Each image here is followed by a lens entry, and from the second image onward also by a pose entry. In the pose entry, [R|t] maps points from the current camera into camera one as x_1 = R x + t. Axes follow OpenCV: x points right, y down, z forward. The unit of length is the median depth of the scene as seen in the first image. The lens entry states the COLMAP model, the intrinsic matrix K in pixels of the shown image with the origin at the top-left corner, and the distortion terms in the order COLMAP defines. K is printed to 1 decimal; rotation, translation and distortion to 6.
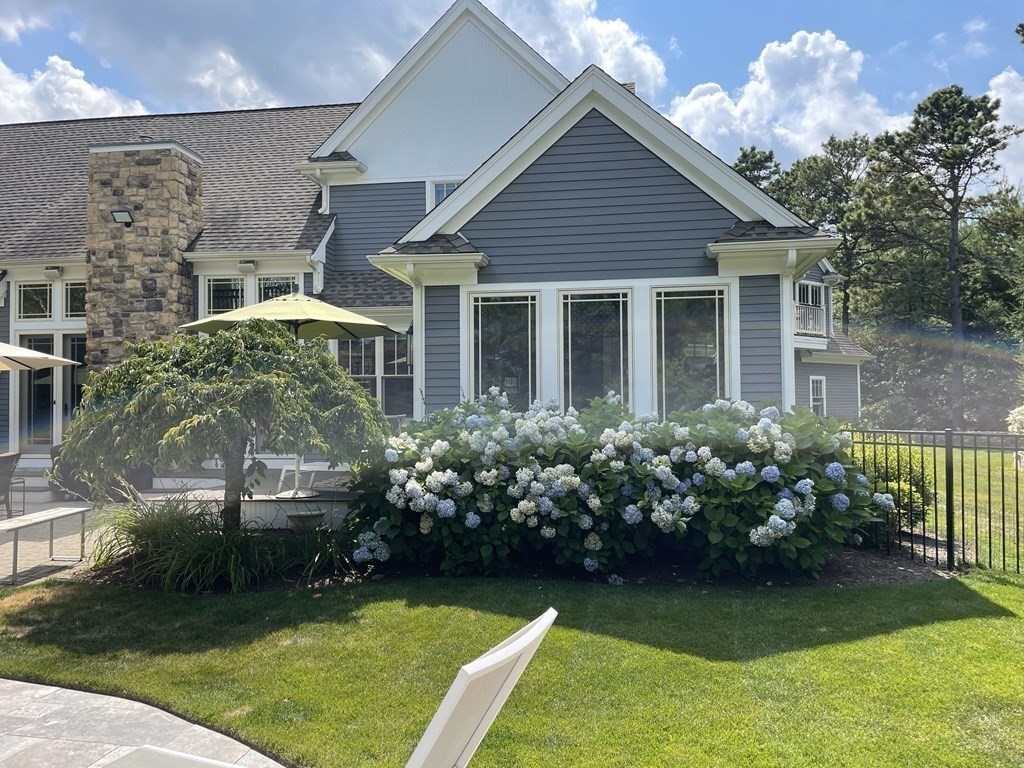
lens RADIAL K [[767.6, 0, 512.5], [0, 767.6, 374.5], [0, 0, 1]] dist [0.037415, -0.028486]
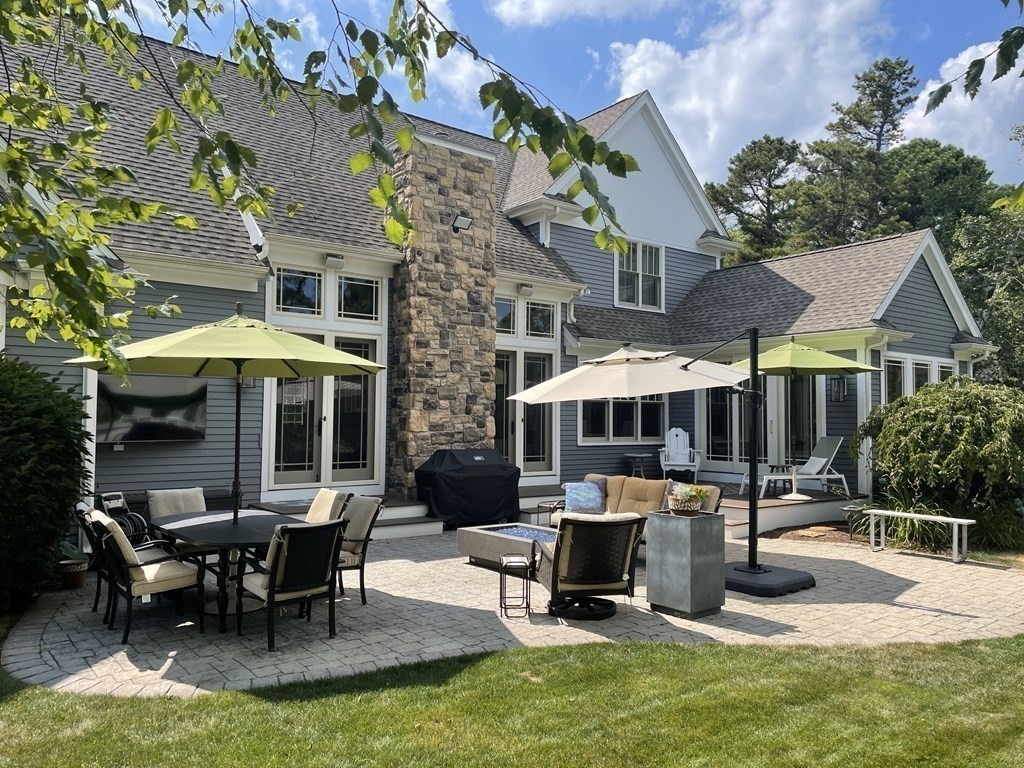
lens RADIAL K [[767.6, 0, 518.4], [0, 767.6, 392.9], [0, 0, 1]] dist [0.037415, -0.028486]
pose [[0.682665, 0.036894, 0.729800, -1.113674], [-0.040303, 0.999105, -0.012809, 0.011445], [-0.729620, -0.020669, 0.683541, 0.307268]]
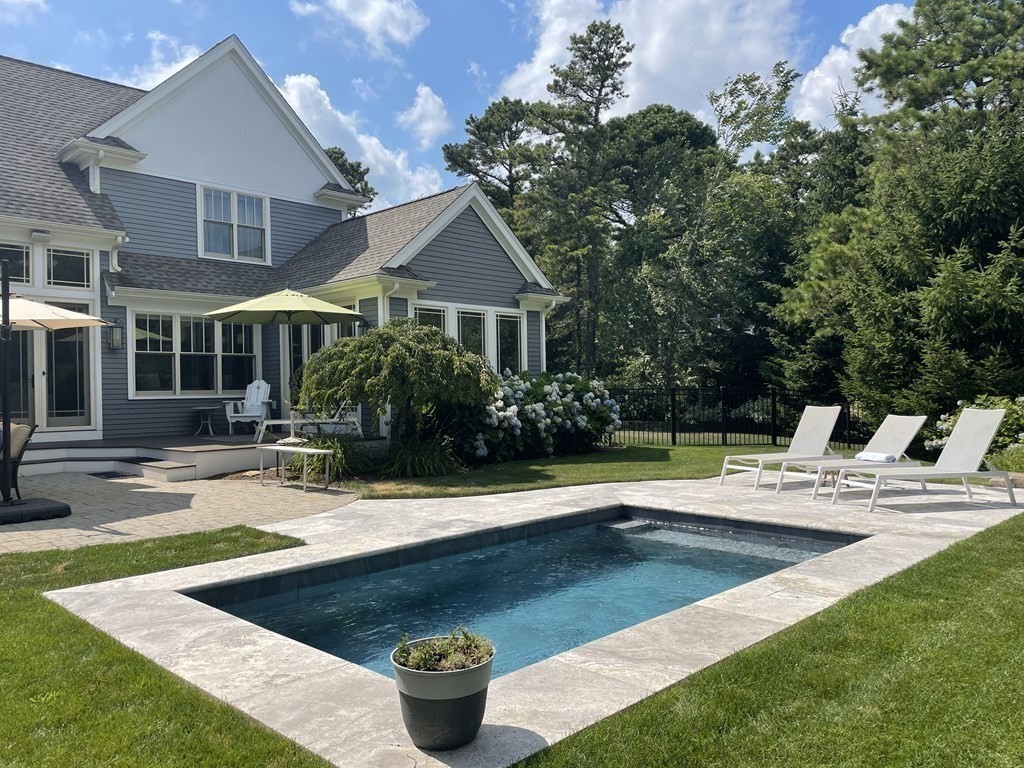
lens RADIAL K [[767.6, 0, 508.4], [0, 767.6, 389.5], [0, 0, 1]] dist [0.037415, -0.028486]
pose [[0.596490, 0.000698, 0.802621, -0.793101], [-0.023982, 0.999569, 0.016953, 0.025018], [-0.802262, -0.029360, 0.596249, -0.073806]]
